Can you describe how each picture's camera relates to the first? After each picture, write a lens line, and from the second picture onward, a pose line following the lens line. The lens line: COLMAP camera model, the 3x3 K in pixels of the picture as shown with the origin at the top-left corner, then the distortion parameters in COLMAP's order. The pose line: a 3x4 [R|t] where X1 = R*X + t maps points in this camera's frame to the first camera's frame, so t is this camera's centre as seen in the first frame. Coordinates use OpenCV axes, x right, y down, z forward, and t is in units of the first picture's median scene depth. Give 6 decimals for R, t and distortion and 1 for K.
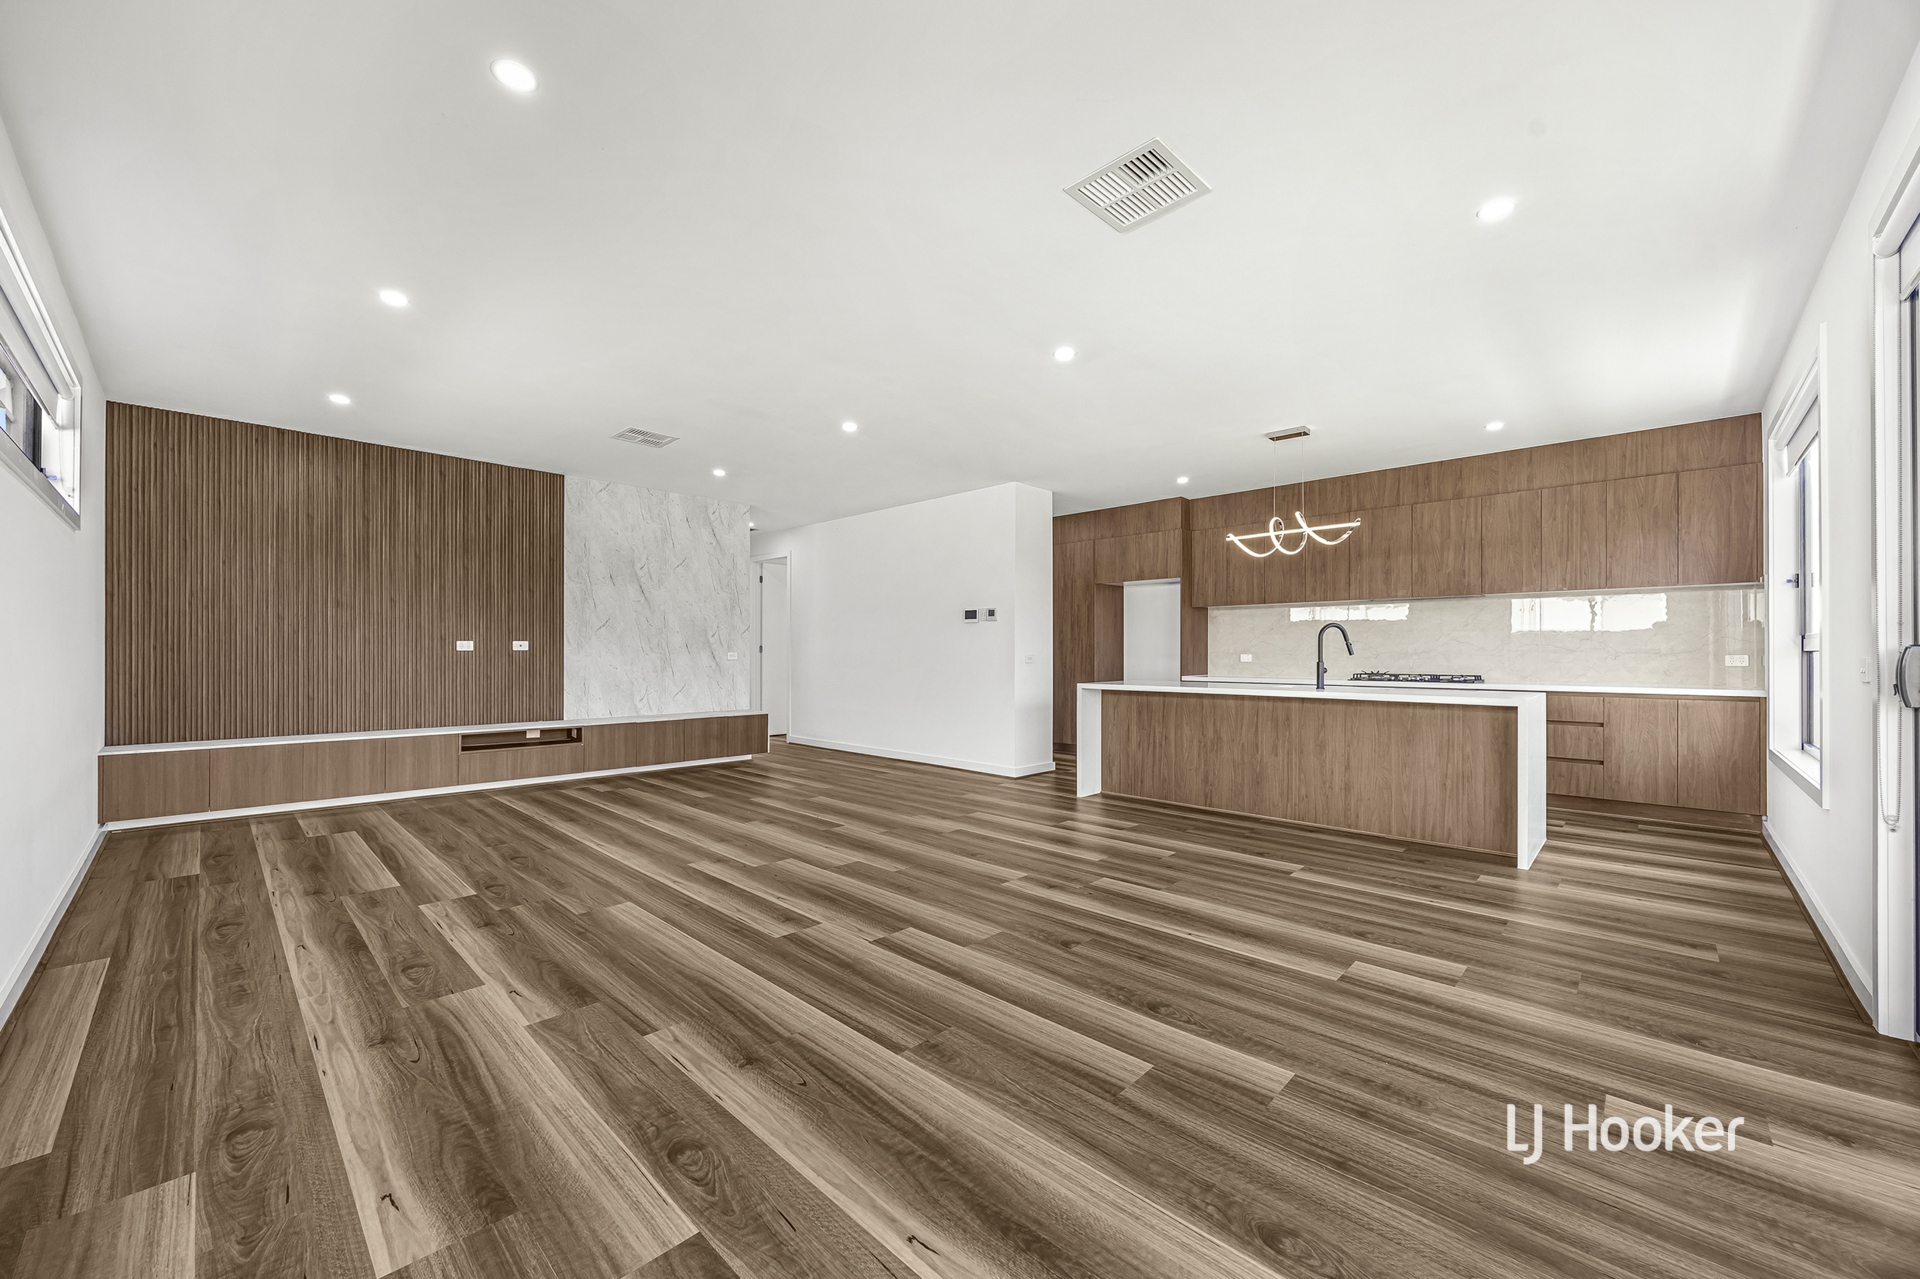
lens RADIAL K [[732.6, 0, 953.5], [0, 732.6, 651.6], [0, 0, 1]] dist [-0.000247, 0.000695]
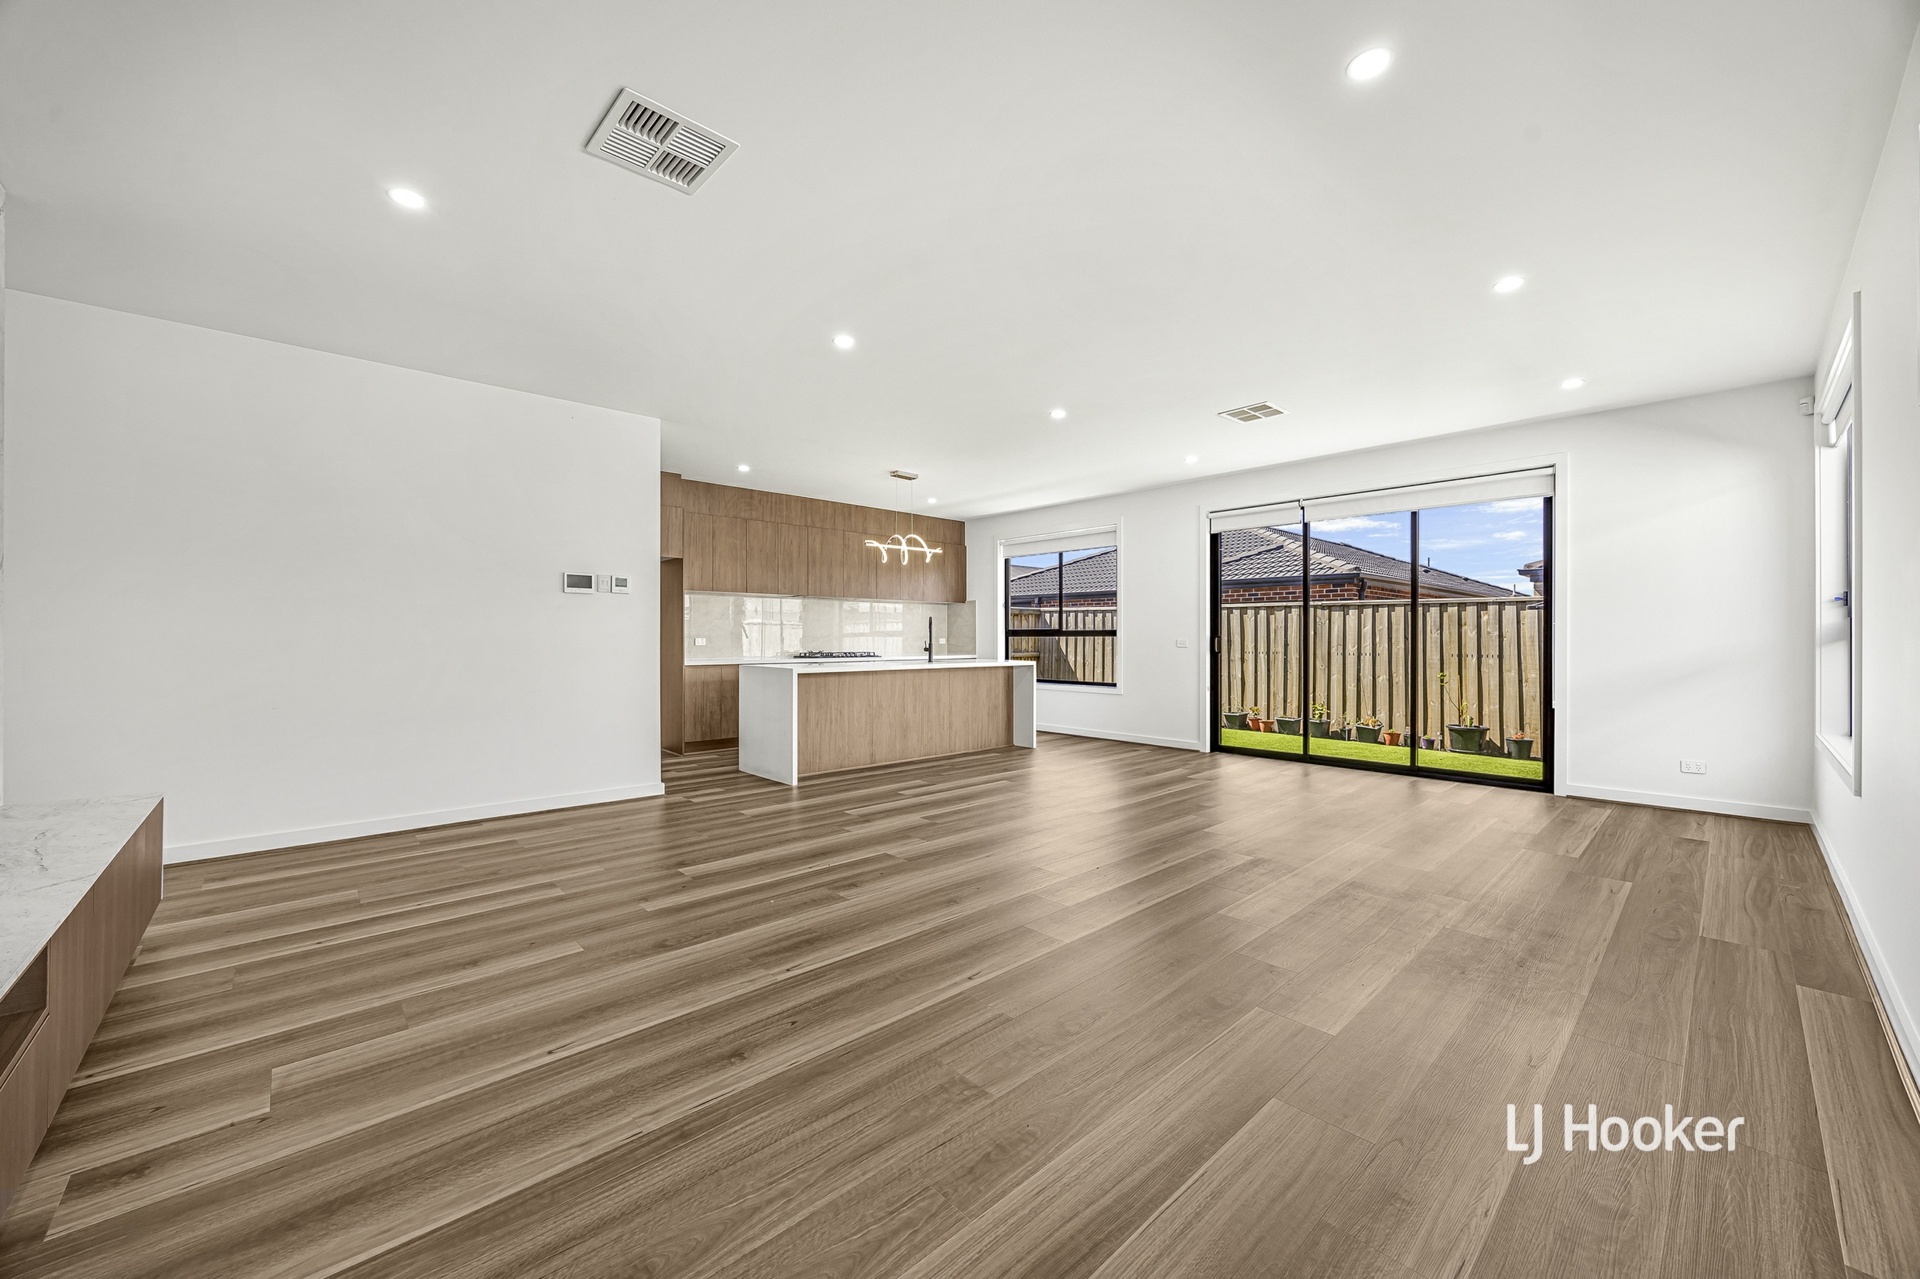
lens RADIAL K [[732.6, 0, 957.8], [0, 732.6, 639.5], [0, 0, 1]] dist [-0.000247, 0.000695]
pose [[0.041339, -0.002326, 0.999142, -0.882069], [-0.003162, 0.999992, 0.002459, 0.002420], [-0.999140, -0.003261, 0.041331, 0.834131]]
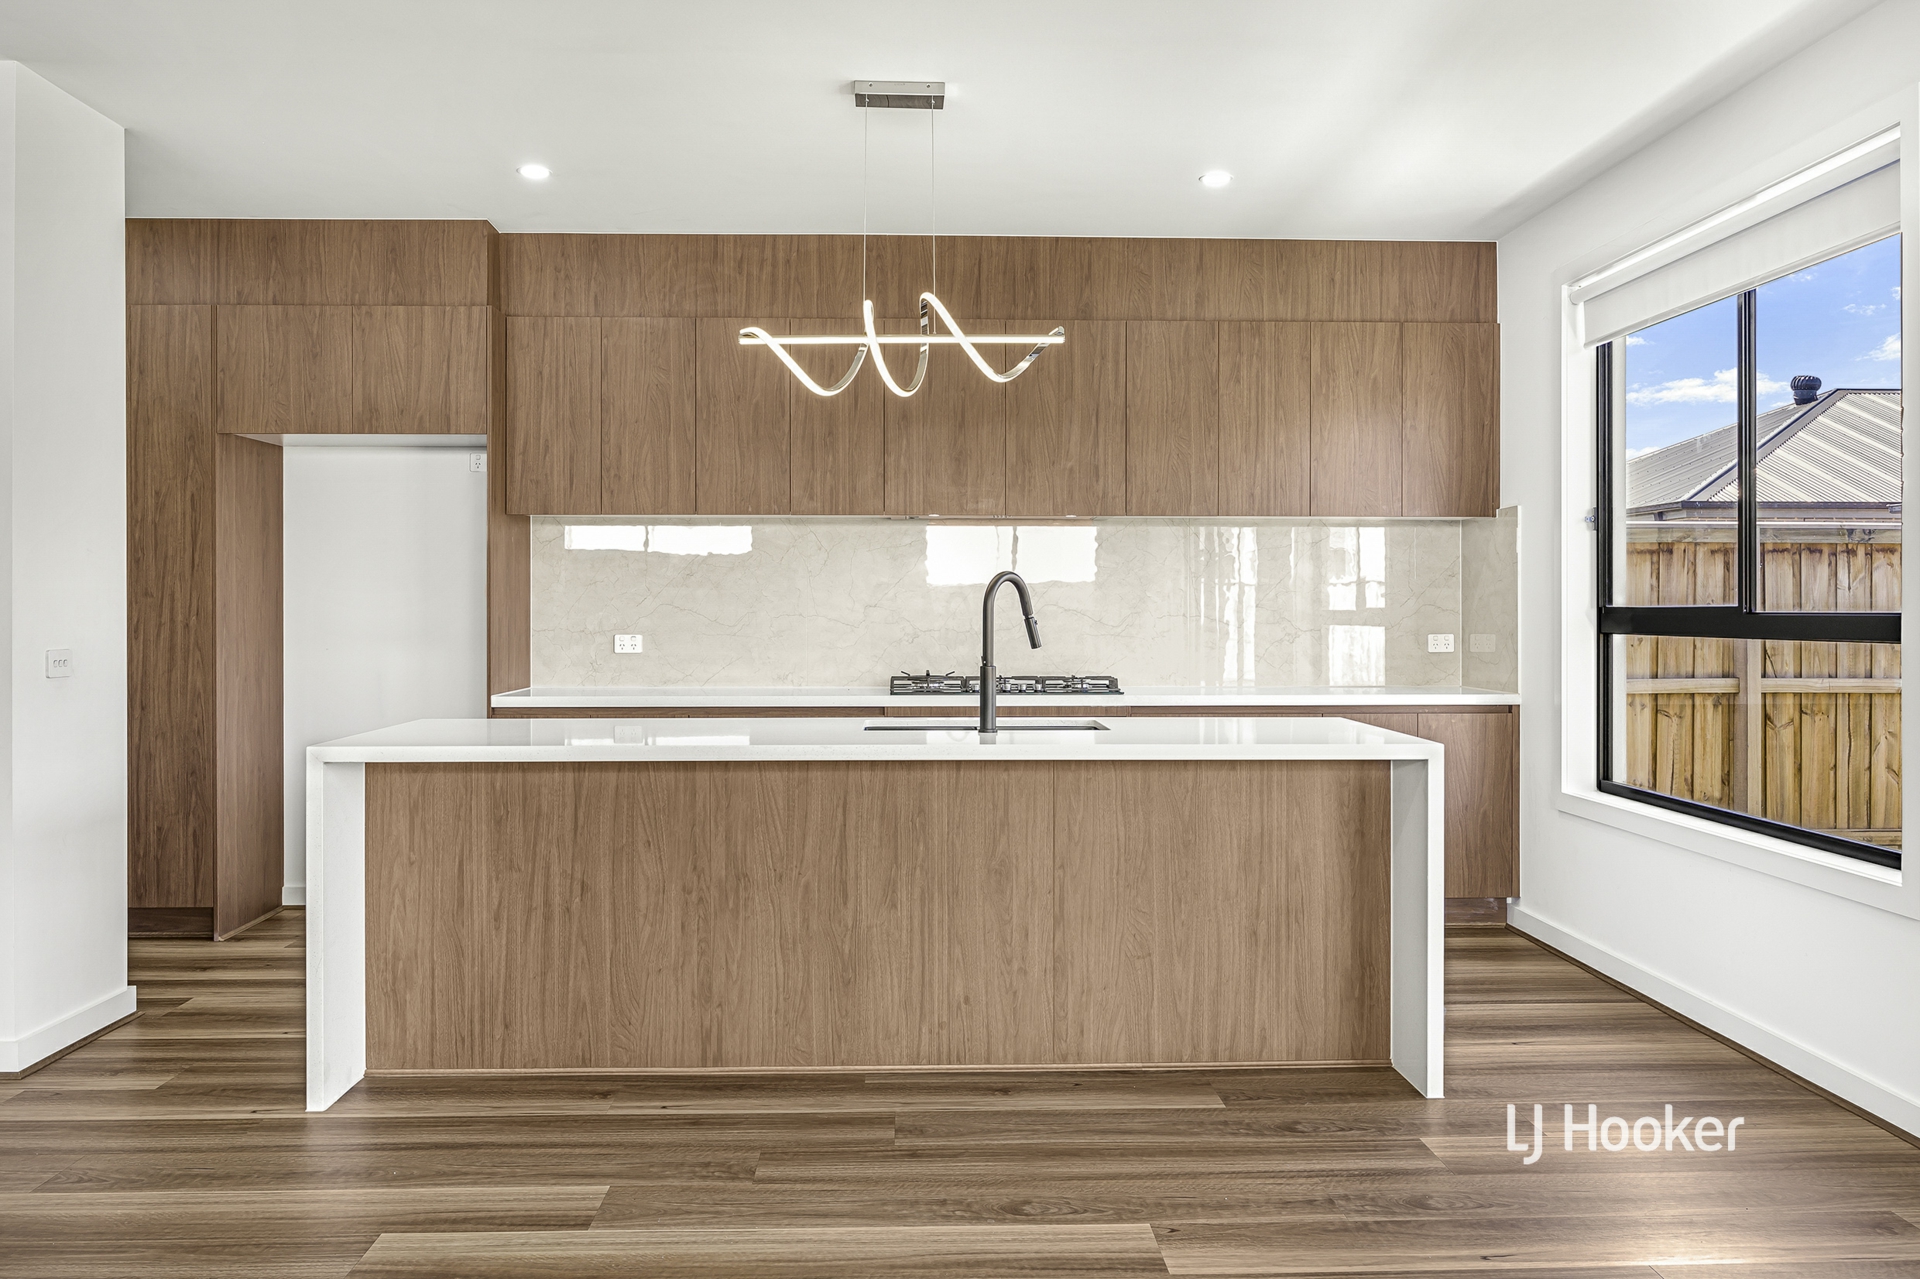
lens RADIAL K [[1495.2, 0, 947.3], [0, 1495.2, 612.7], [0, 0, 1]] dist [-0.001240, 0.006602]
pose [[0.697452, -0.003126, 0.716625, -0.107427], [-0.000826, 0.999986, 0.005166, -0.018838], [-0.716631, -0.004195, 0.697440, 0.407018]]
